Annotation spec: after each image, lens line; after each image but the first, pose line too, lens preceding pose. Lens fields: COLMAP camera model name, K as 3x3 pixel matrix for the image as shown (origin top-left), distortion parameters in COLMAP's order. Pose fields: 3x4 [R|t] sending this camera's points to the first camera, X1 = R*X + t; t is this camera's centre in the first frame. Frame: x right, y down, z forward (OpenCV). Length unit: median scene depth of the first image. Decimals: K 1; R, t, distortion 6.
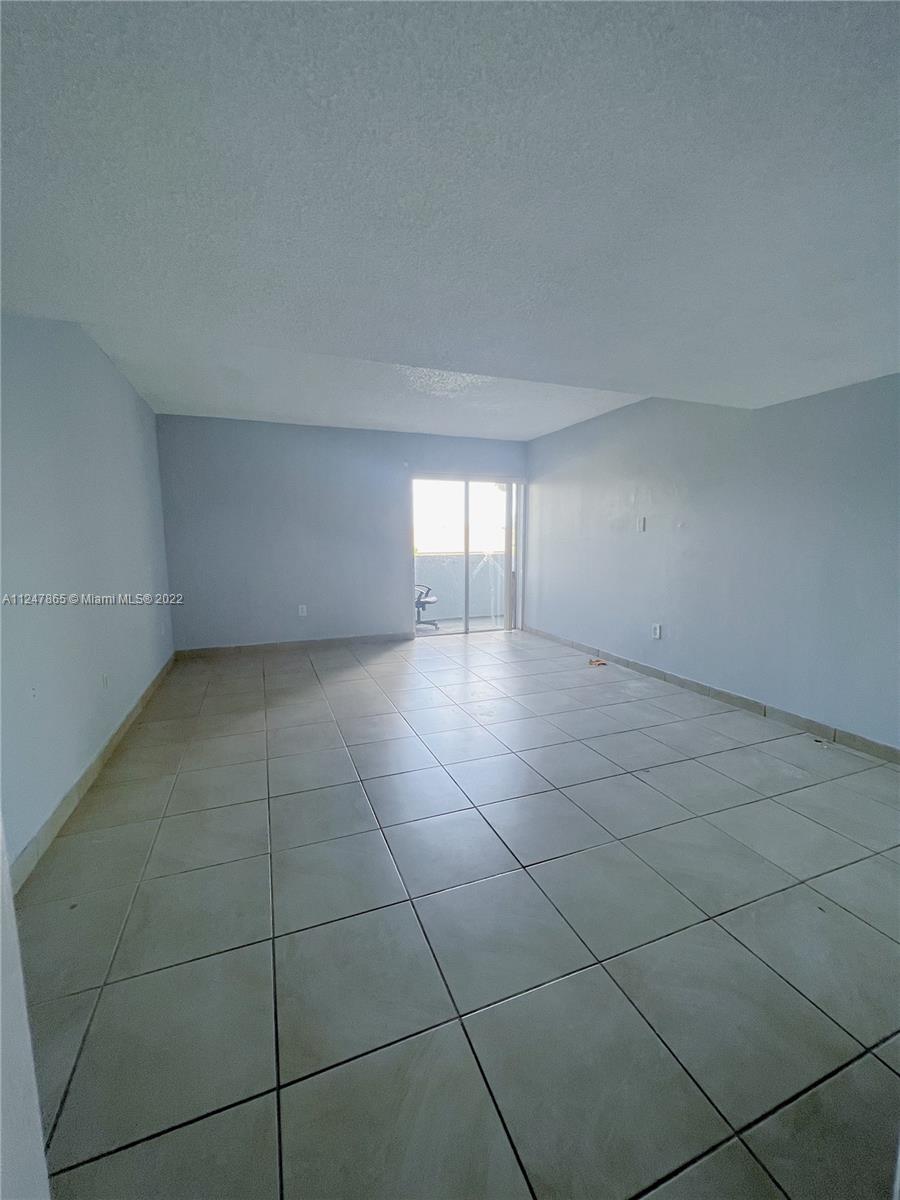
lens RADIAL K [[484.4, 0, 448.3], [0, 484.4, 599.2], [0, 0, 1]] dist [0.000237, 0.000020]
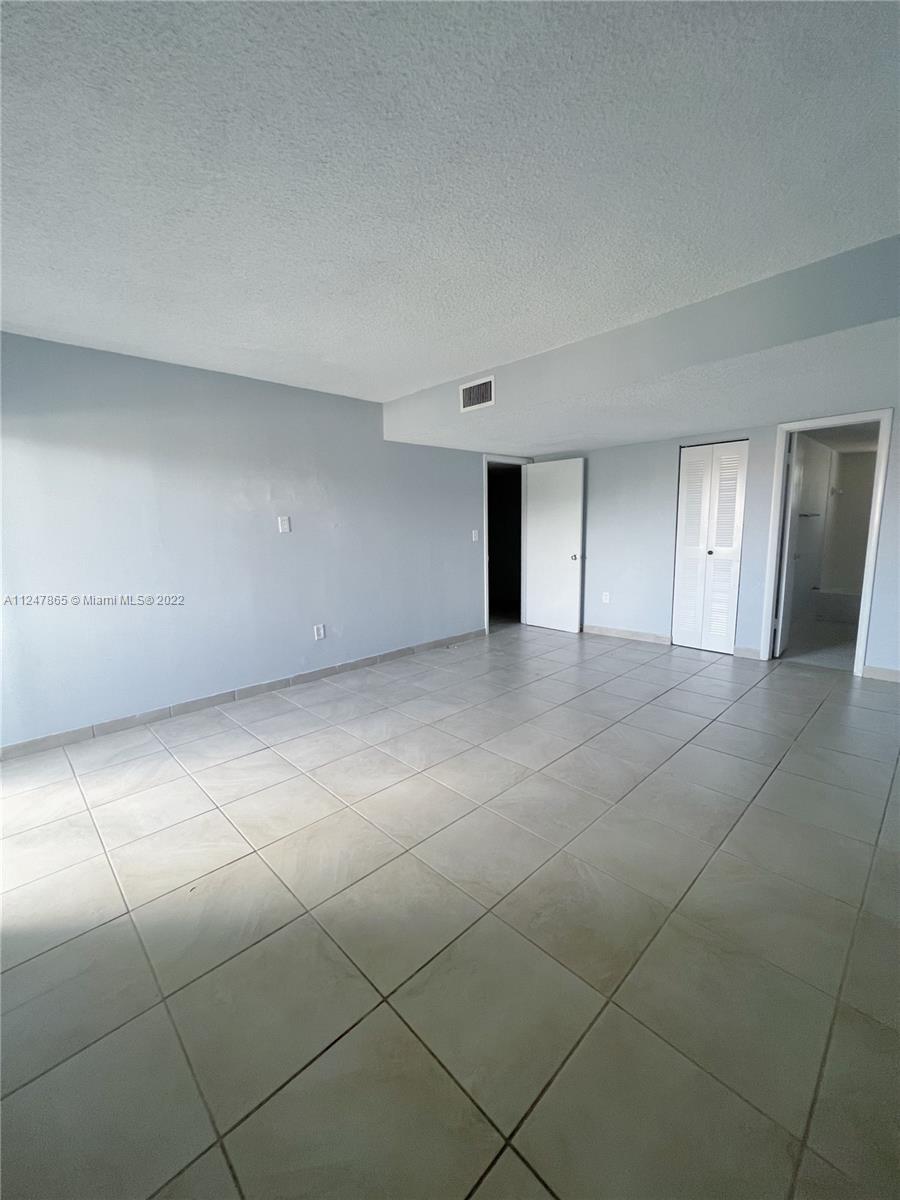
lens RADIAL K [[484.4, 0, 449.1], [0, 484.4, 600.5], [0, 0, 1]] dist [0.000237, 0.000020]
pose [[-0.380317, -0.124722, 0.916408, -0.577274], [0.152132, 0.968932, 0.195006, -0.150346], [-0.912258, 0.213579, -0.349527, 1.096456]]
